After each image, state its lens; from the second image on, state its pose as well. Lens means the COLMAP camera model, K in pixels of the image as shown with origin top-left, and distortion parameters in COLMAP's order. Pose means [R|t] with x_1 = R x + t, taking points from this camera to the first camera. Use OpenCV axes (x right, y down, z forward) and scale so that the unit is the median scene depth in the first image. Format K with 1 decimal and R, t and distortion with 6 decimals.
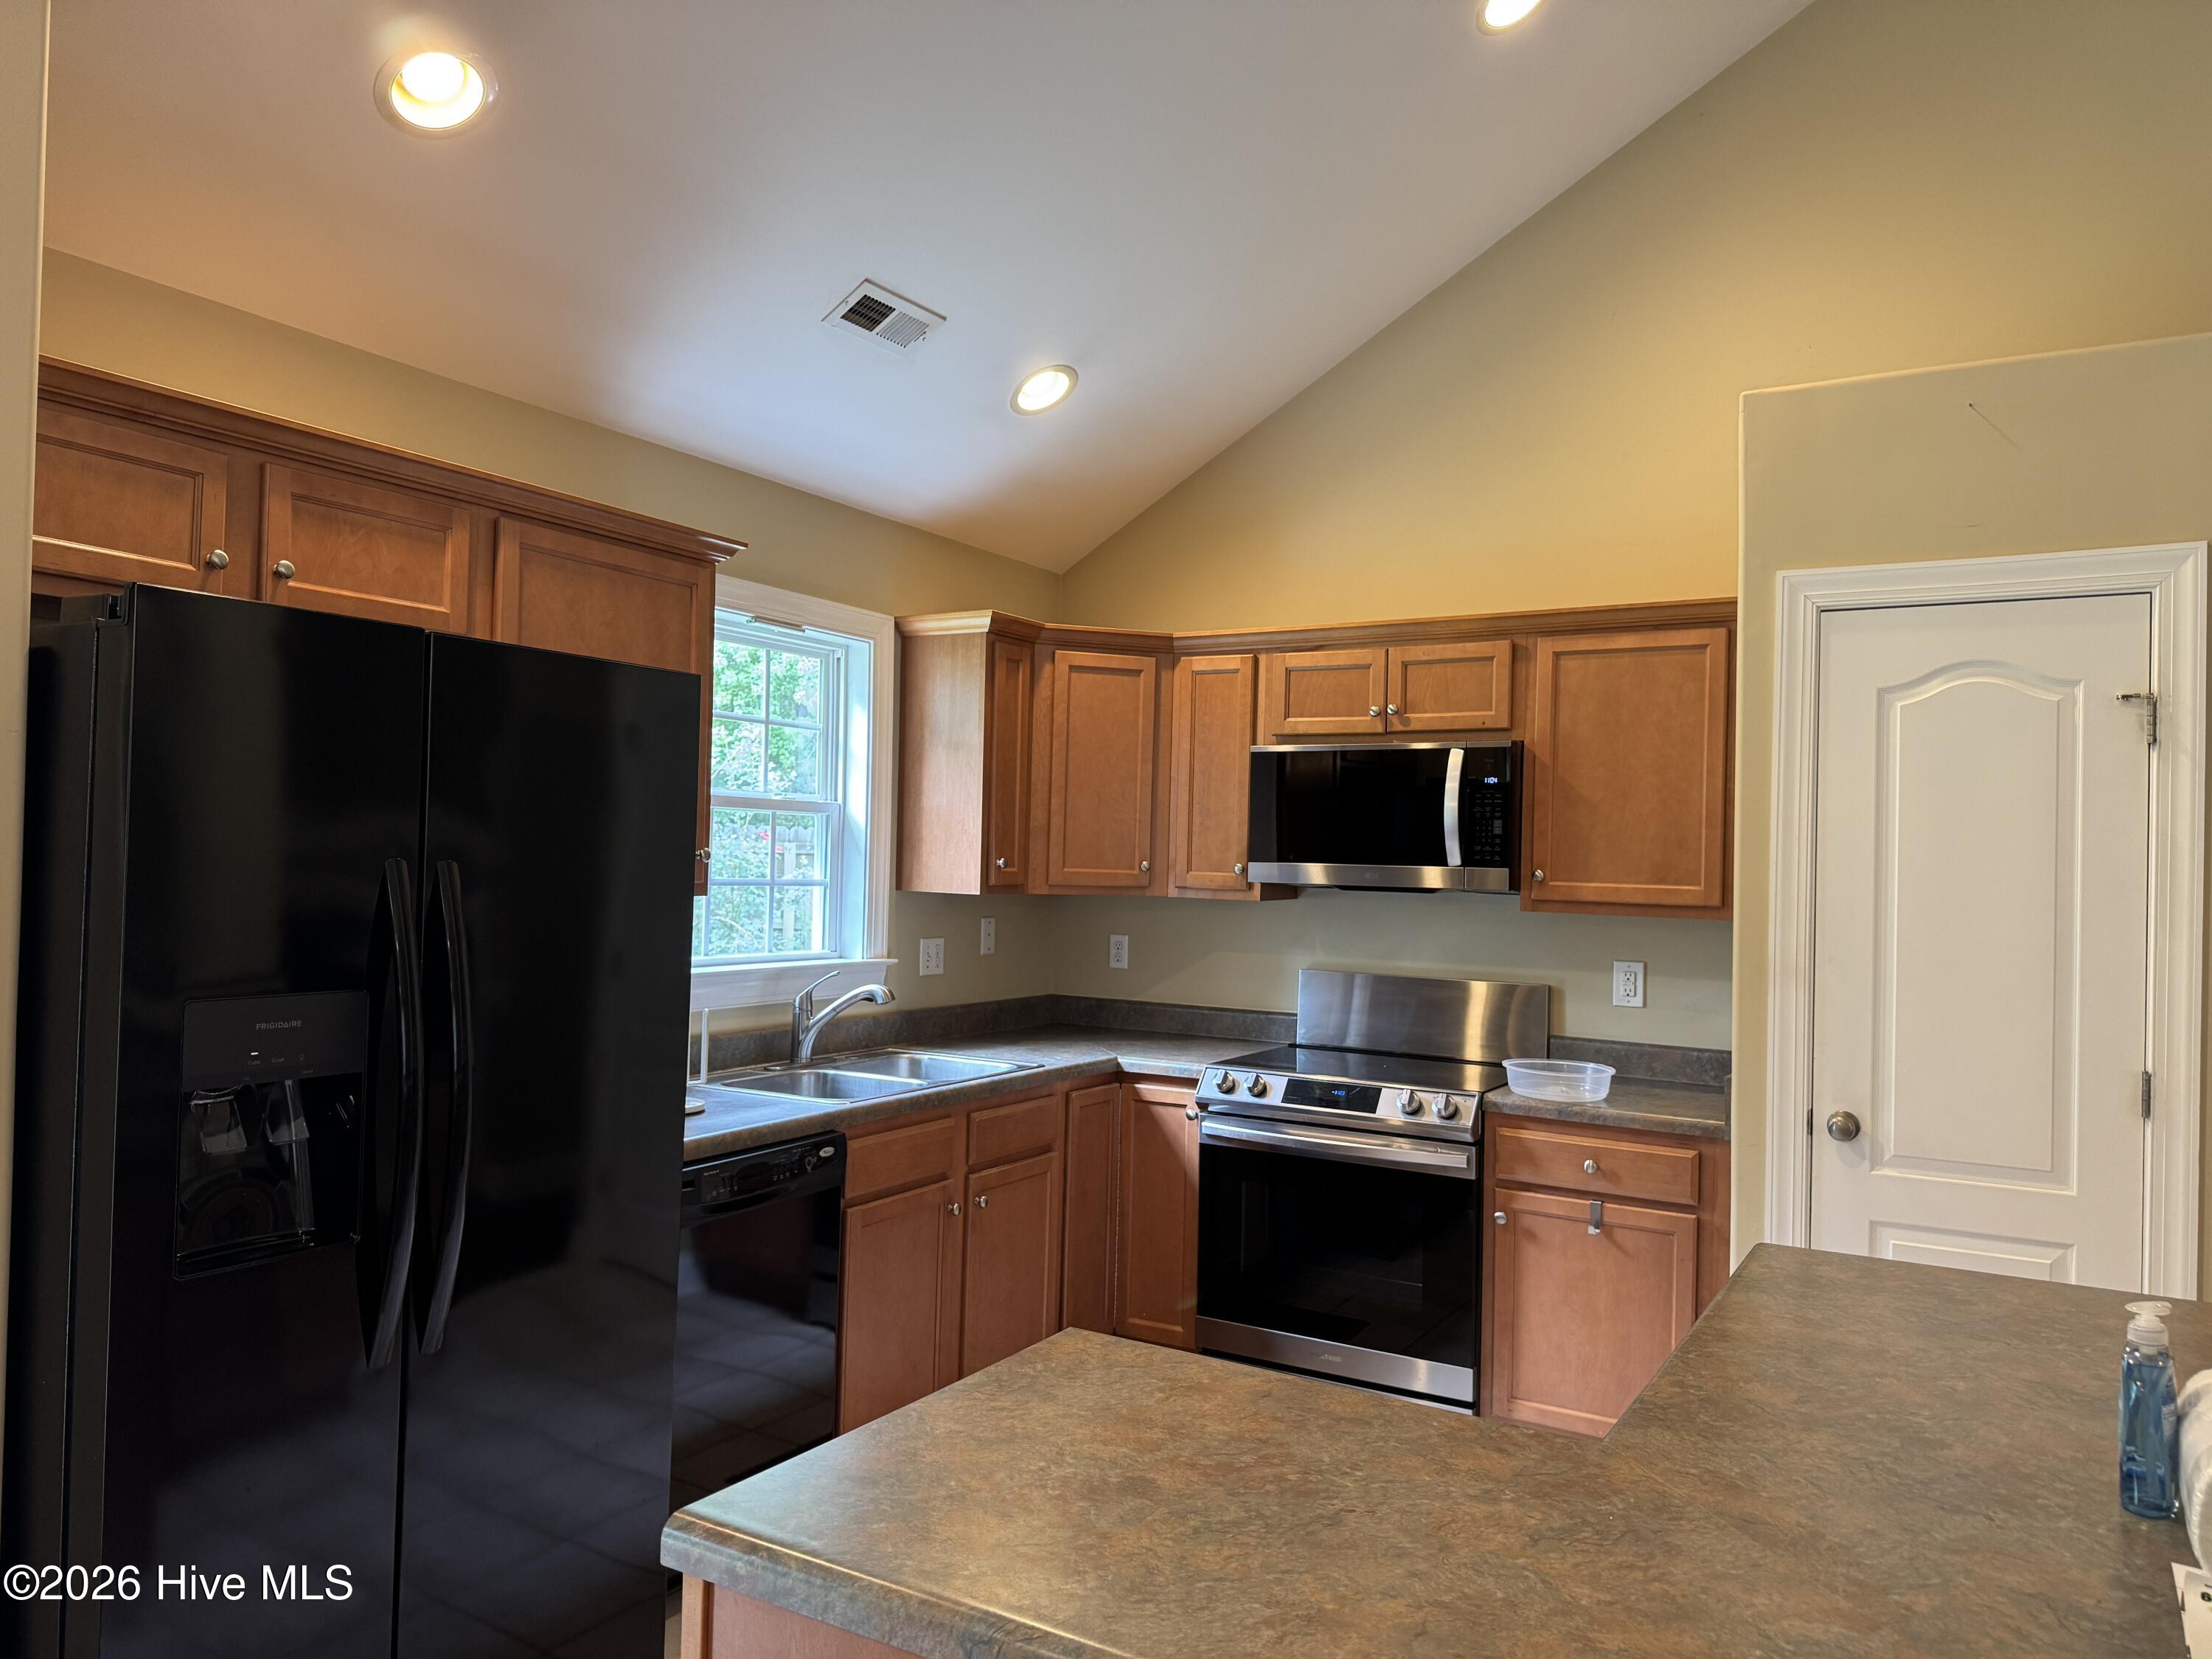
lens RADIAL K [[1558.9, 0, 1115.9], [0, 1558.9, 851.7], [0, 0, 1]] dist [0.068148, -0.071799]
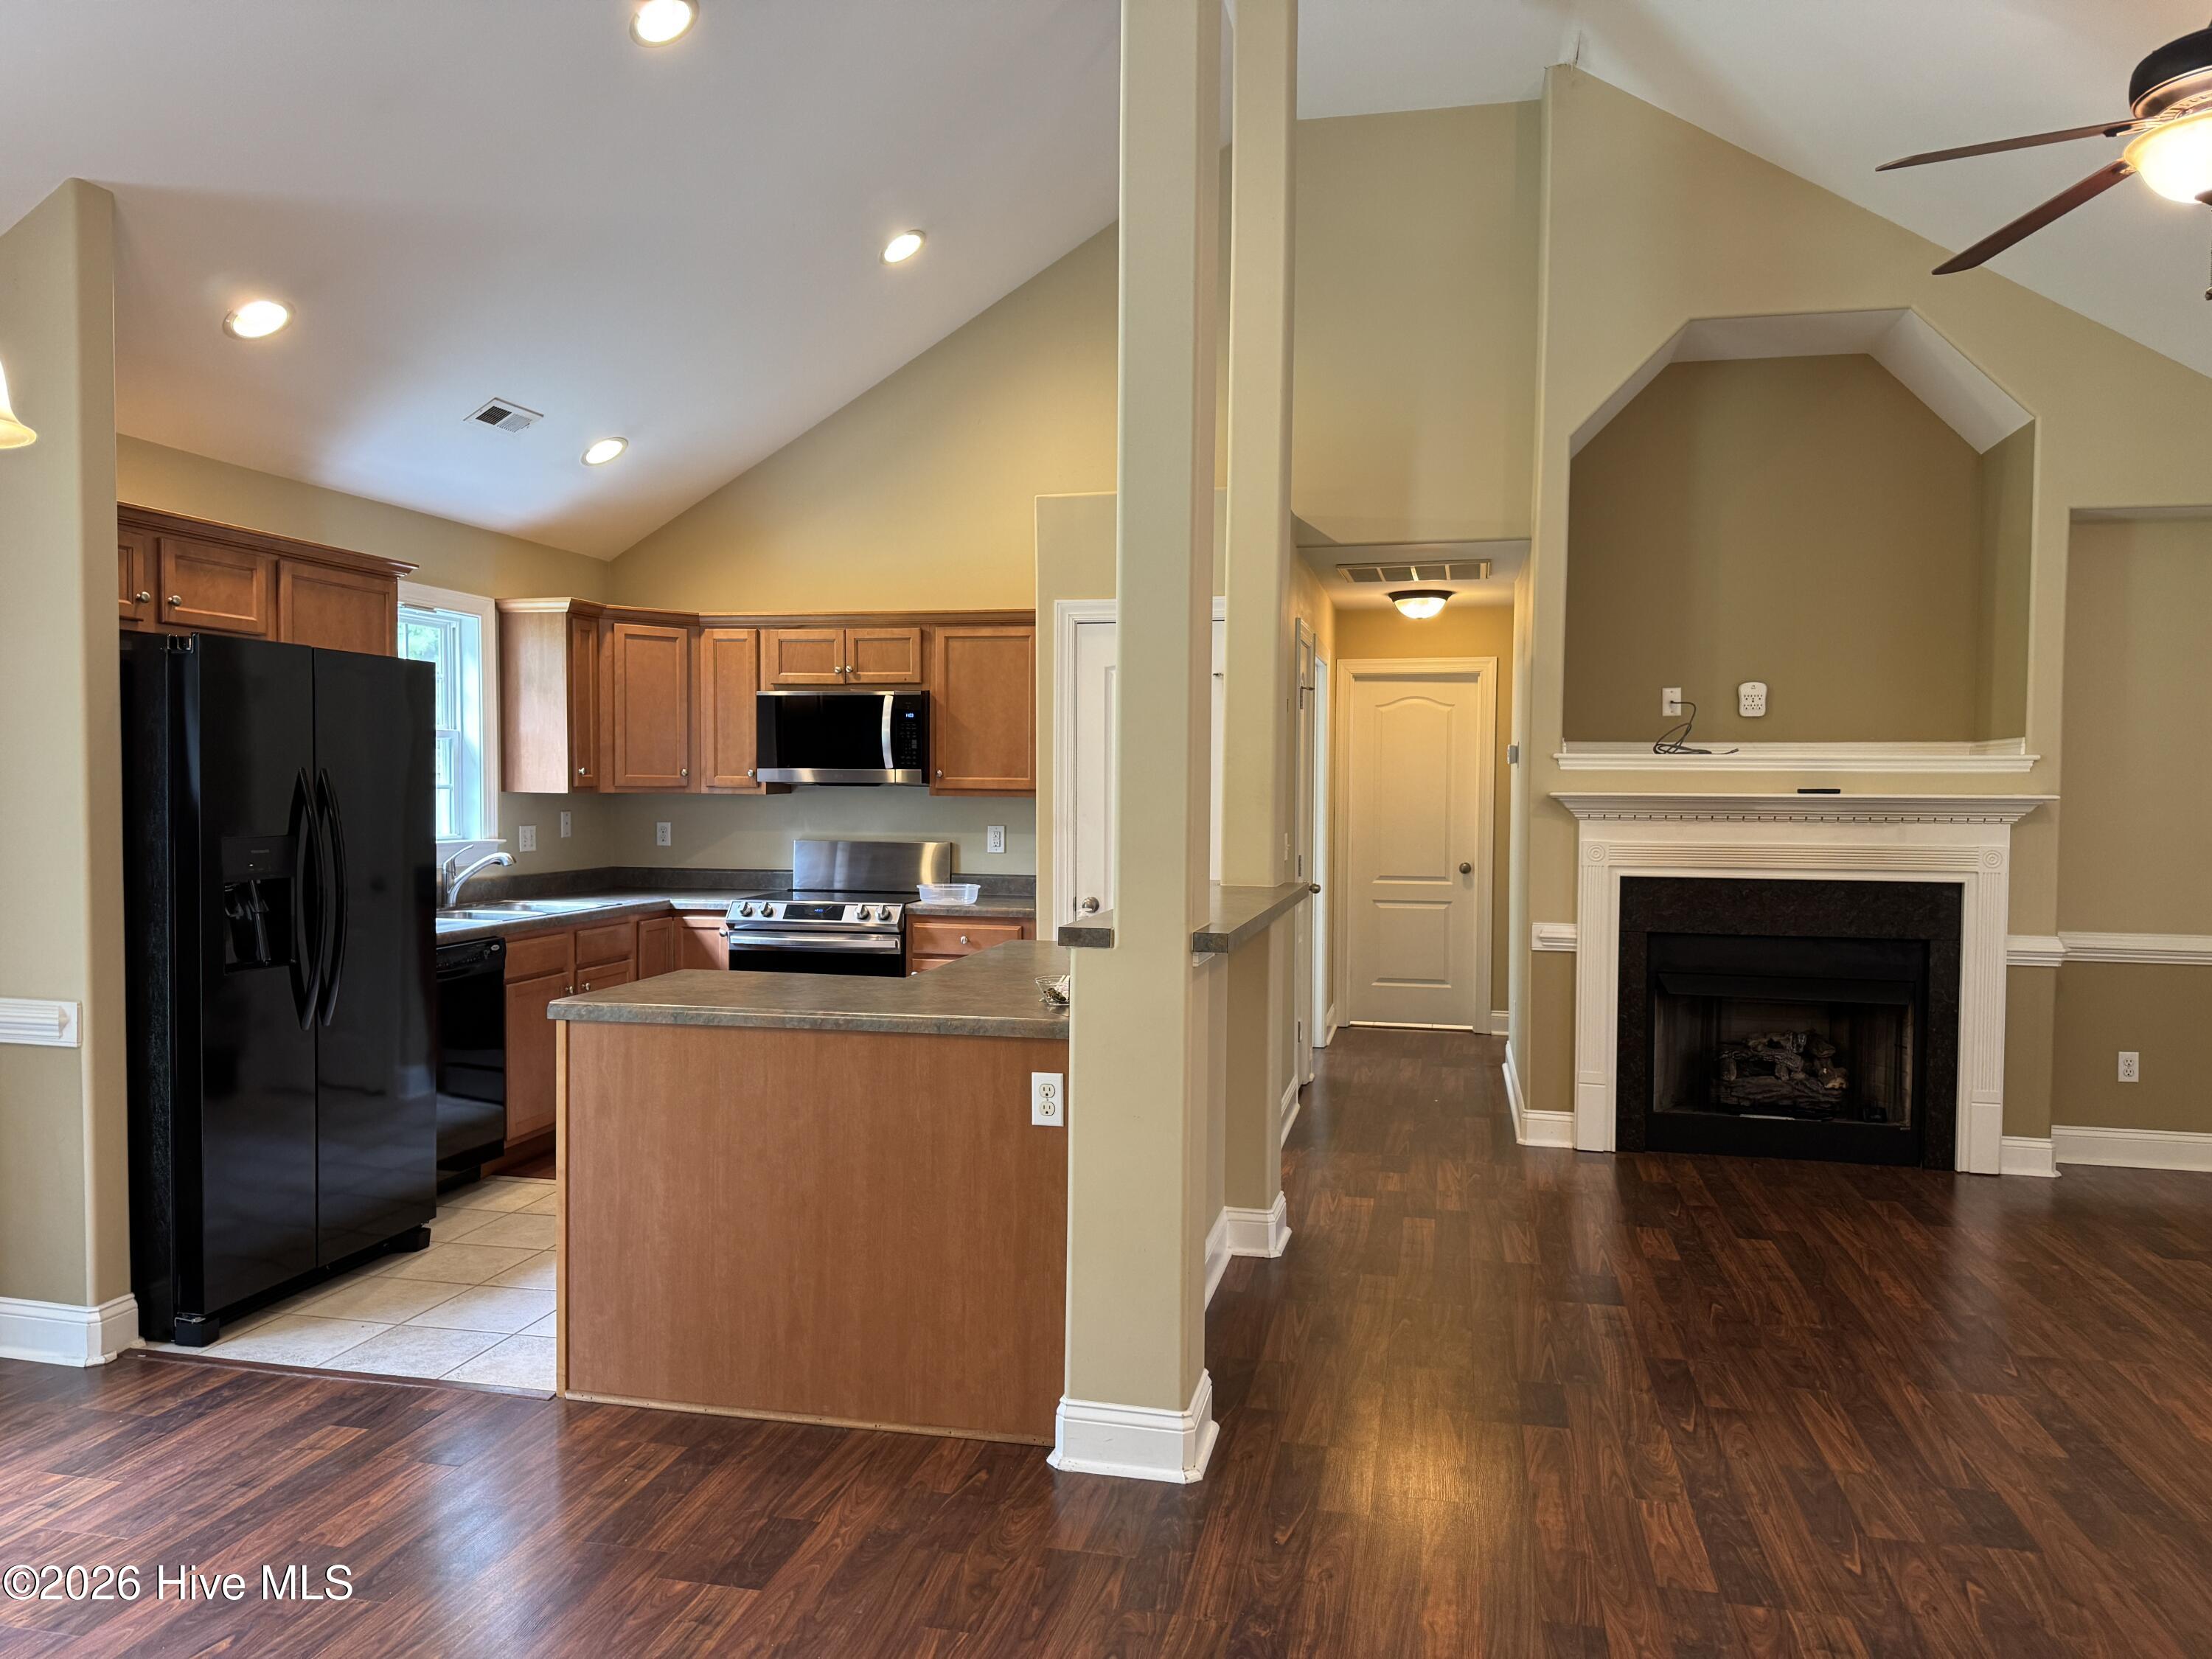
lens RADIAL K [[1558.9, 0, 1117.0], [0, 1558.9, 836.7], [0, 0, 1]] dist [0.068148, -0.071799]
pose [[0.951162, -0.028652, 0.307359, -0.055814], [0.015182, 0.998820, 0.046128, 0.008750], [-0.308318, -0.039209, 0.950475, -0.603235]]
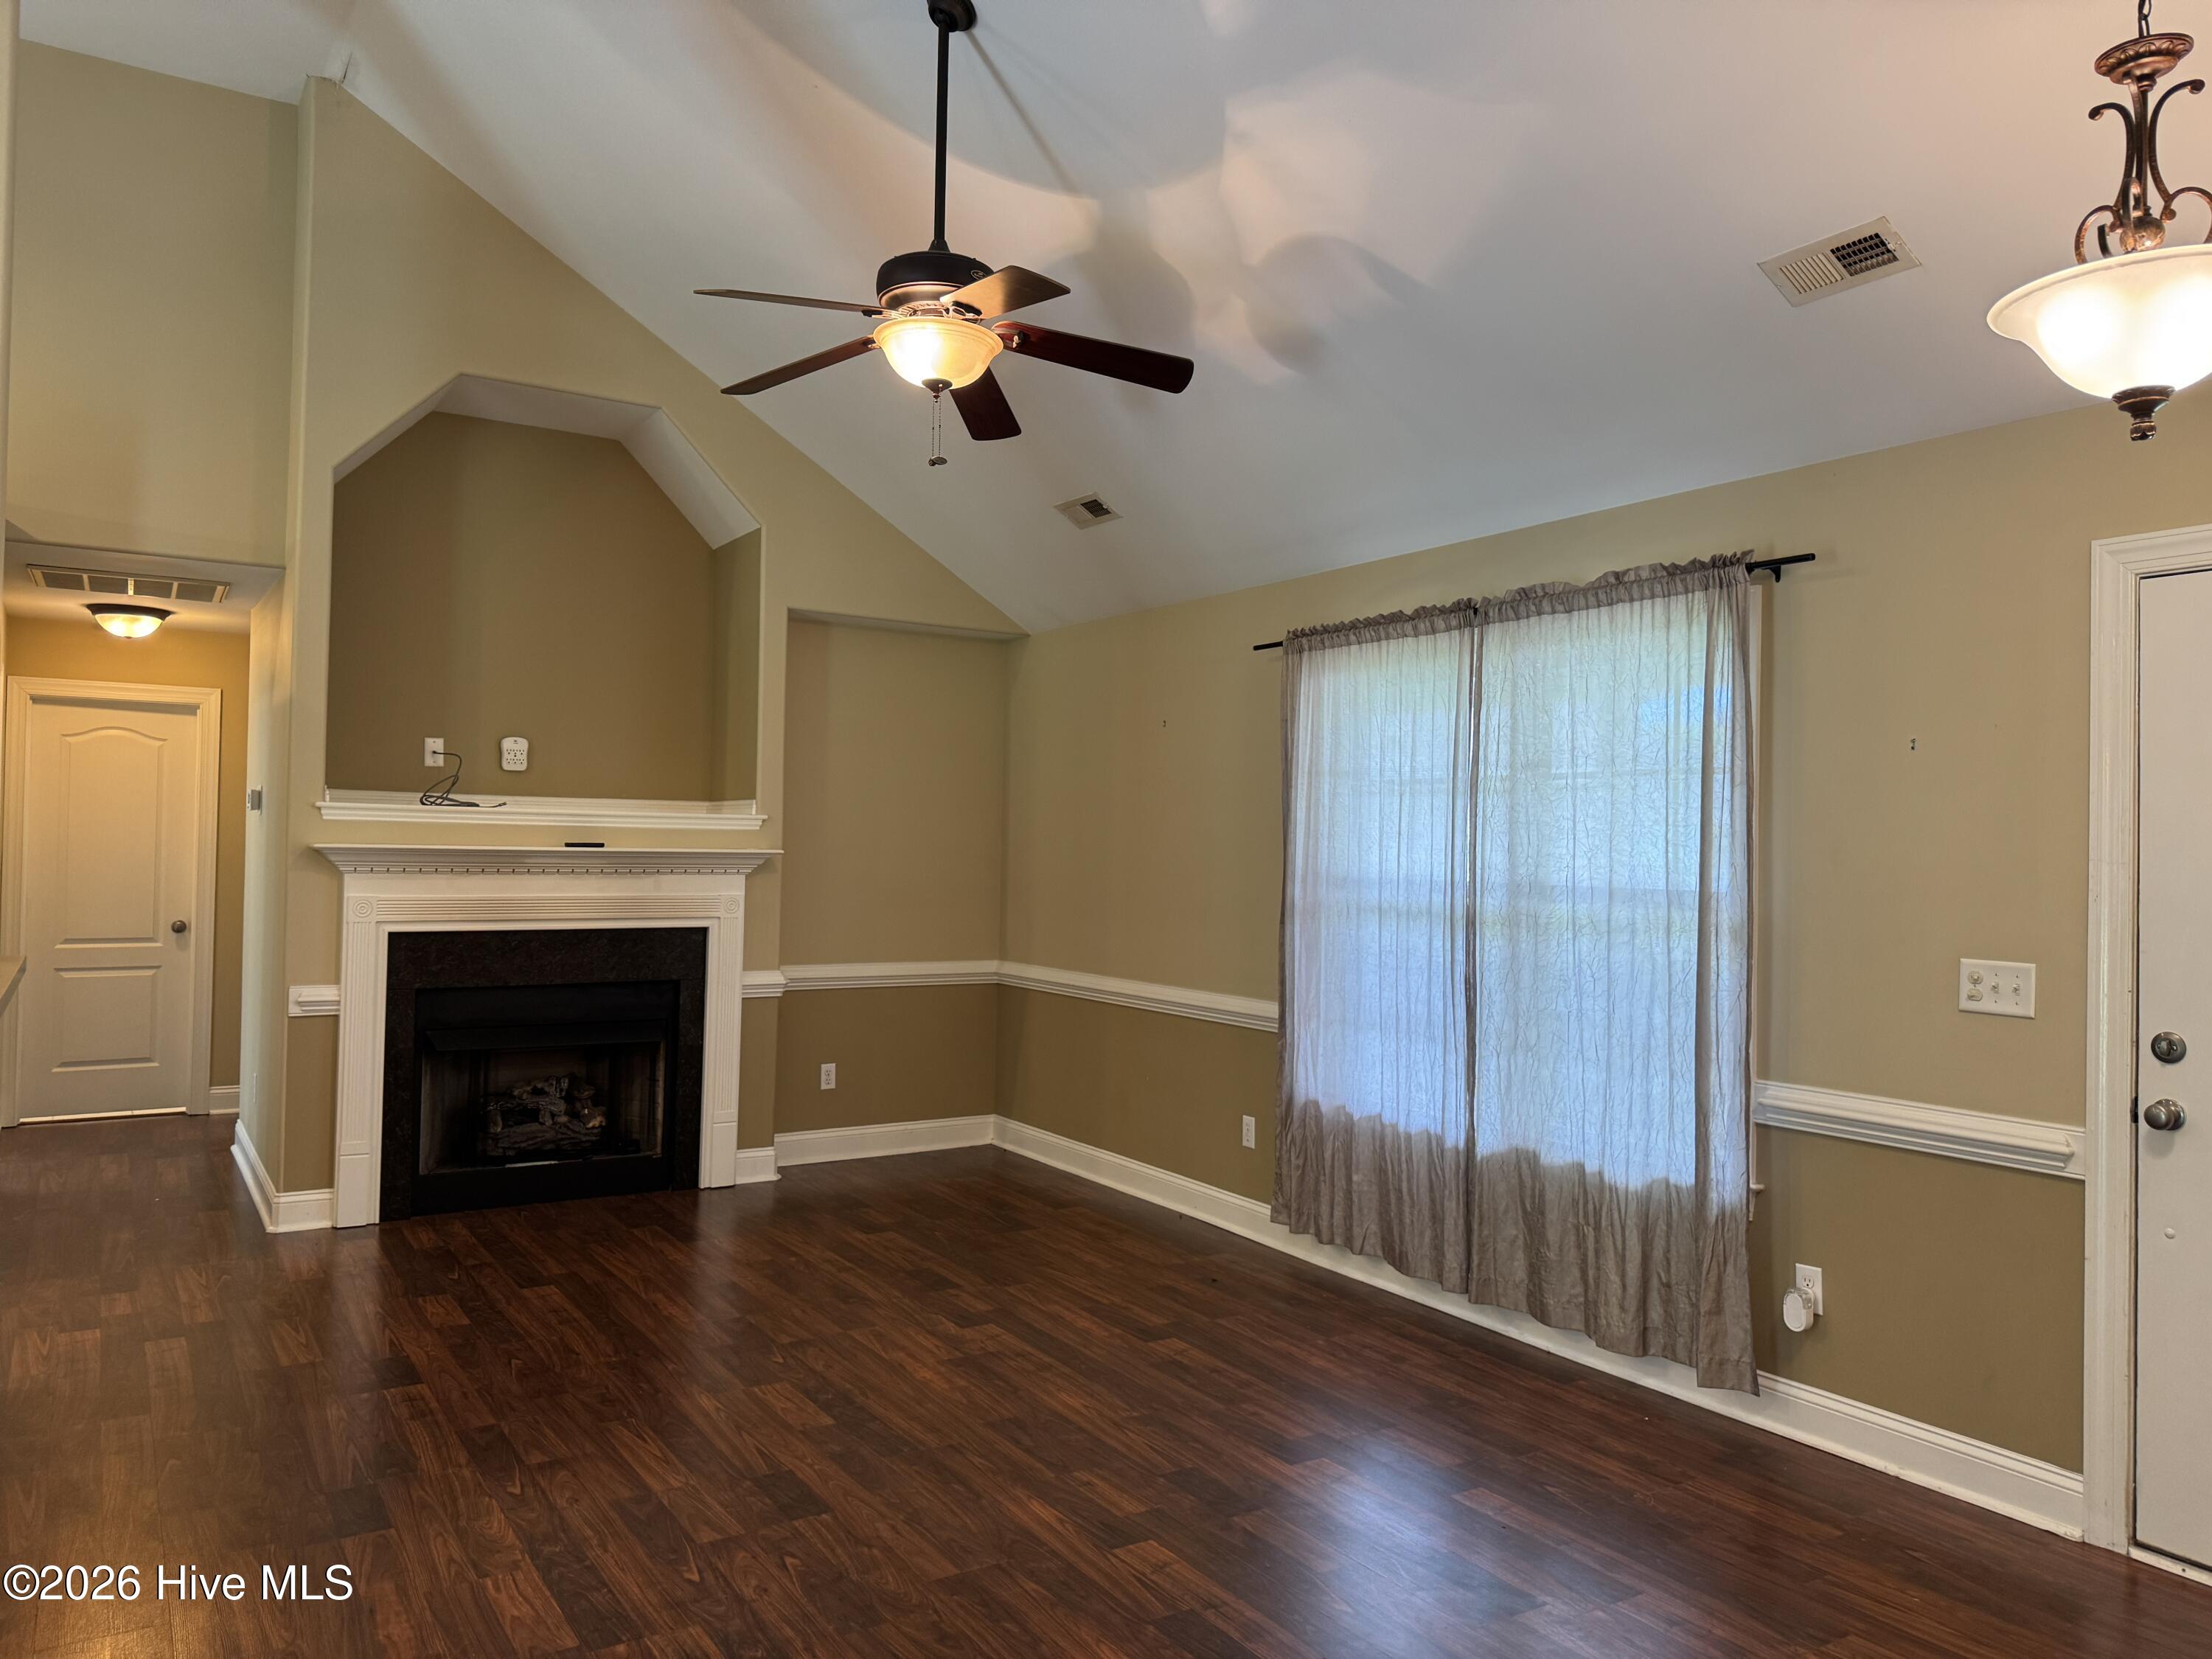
lens RADIAL K [[1558.9, 0, 1087.5], [0, 1558.9, 823.3], [0, 0, 1]] dist [0.068148, -0.071799]
pose [[0.463127, -0.003299, 0.886286, -0.117336], [-0.013077, 0.999859, 0.010555, 0.000404], [-0.886196, -0.016479, 0.463018, -0.559406]]
